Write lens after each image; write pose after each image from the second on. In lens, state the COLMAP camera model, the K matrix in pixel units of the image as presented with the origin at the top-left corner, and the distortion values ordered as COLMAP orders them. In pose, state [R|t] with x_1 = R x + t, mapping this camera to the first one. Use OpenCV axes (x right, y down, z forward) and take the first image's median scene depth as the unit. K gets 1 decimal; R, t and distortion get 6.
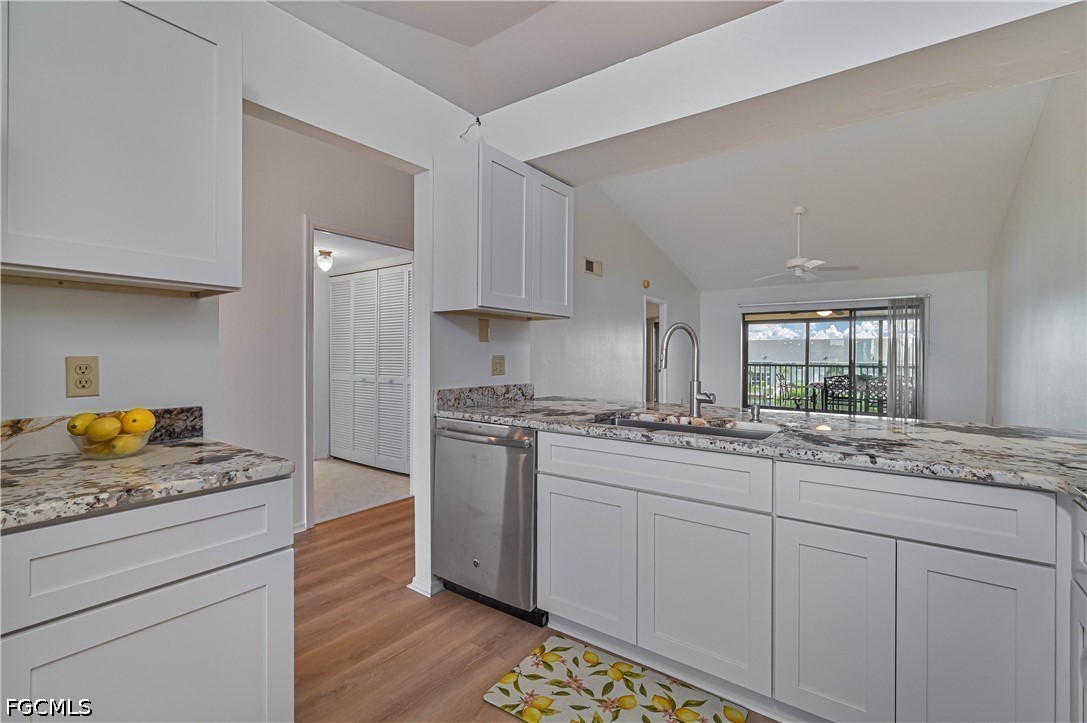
lens RADIAL K [[489.1, 0, 543.5], [0, 489.1, 361.5], [0, 0, 1]] dist [-0.000090, 0.000027]
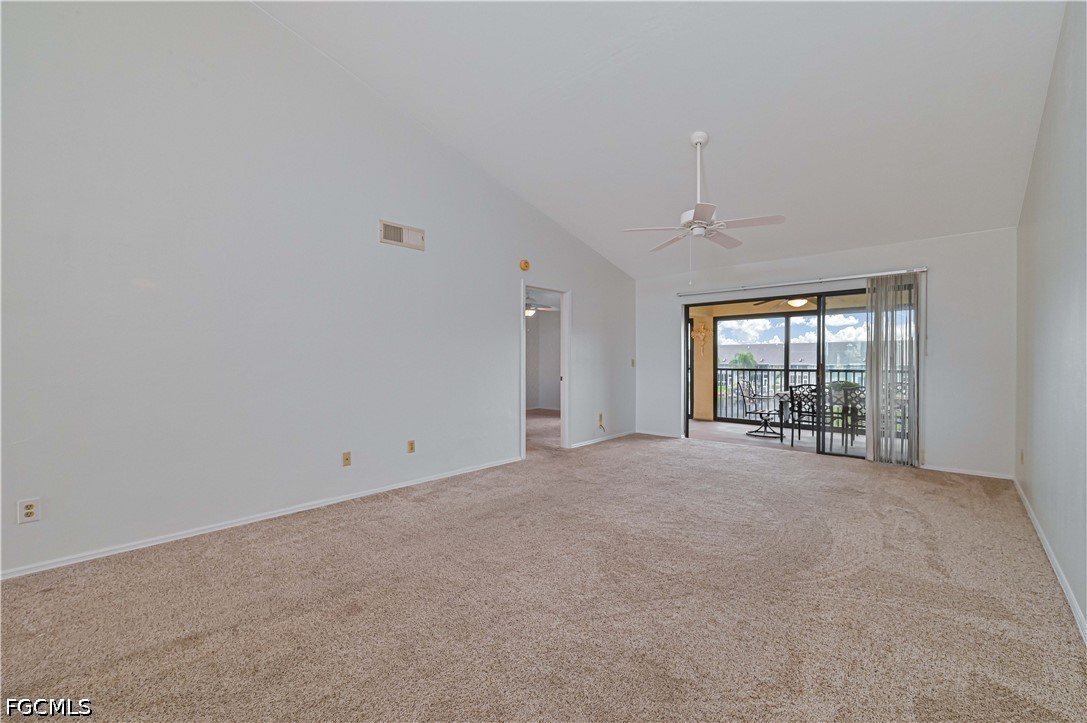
lens RADIAL K [[462.3, 0, 546.8], [0, 462.3, 357.8], [0, 0, 1]] dist [0.001114, -0.000393]
pose [[0.997376, -0.010545, -0.071619, 0.822560], [0.009489, 0.999841, -0.015067, -0.017589], [0.071766, 0.014348, 0.997318, 0.849629]]
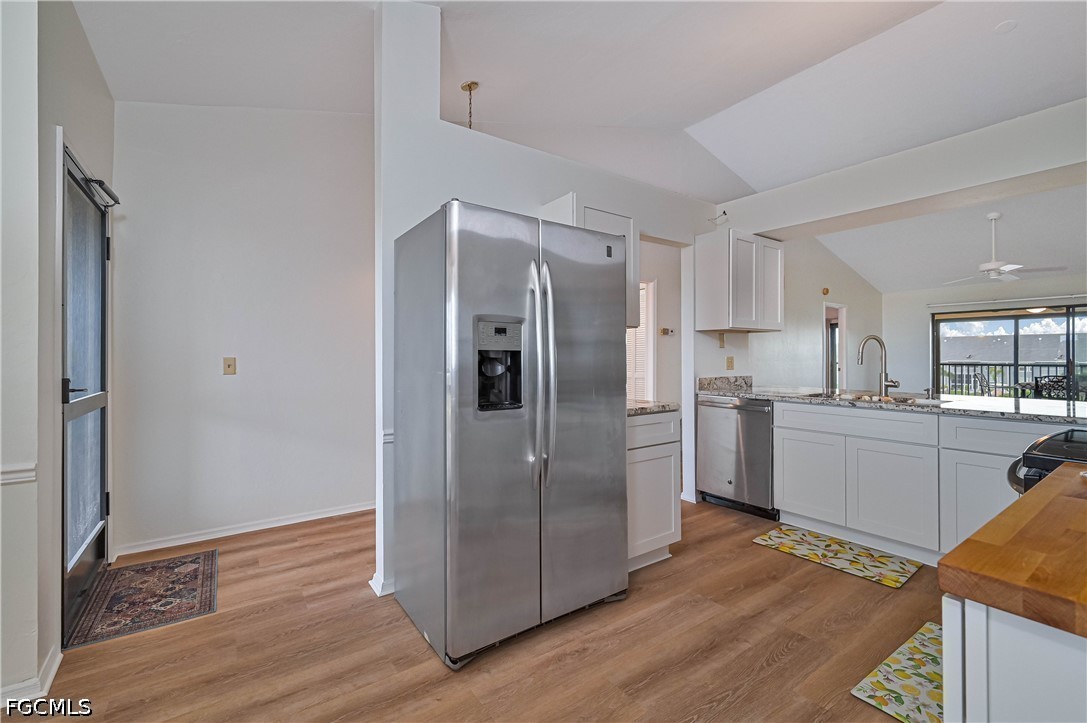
lens RADIAL K [[462.3, 0, 546.8], [0, 462.3, 357.8], [0, 0, 1]] dist [0.001114, -0.000393]
pose [[0.950727, -0.005252, -0.309986, -0.185939], [0.002336, 0.999949, -0.009777, 0.003501], [0.310021, 0.008571, 0.950691, -0.538475]]
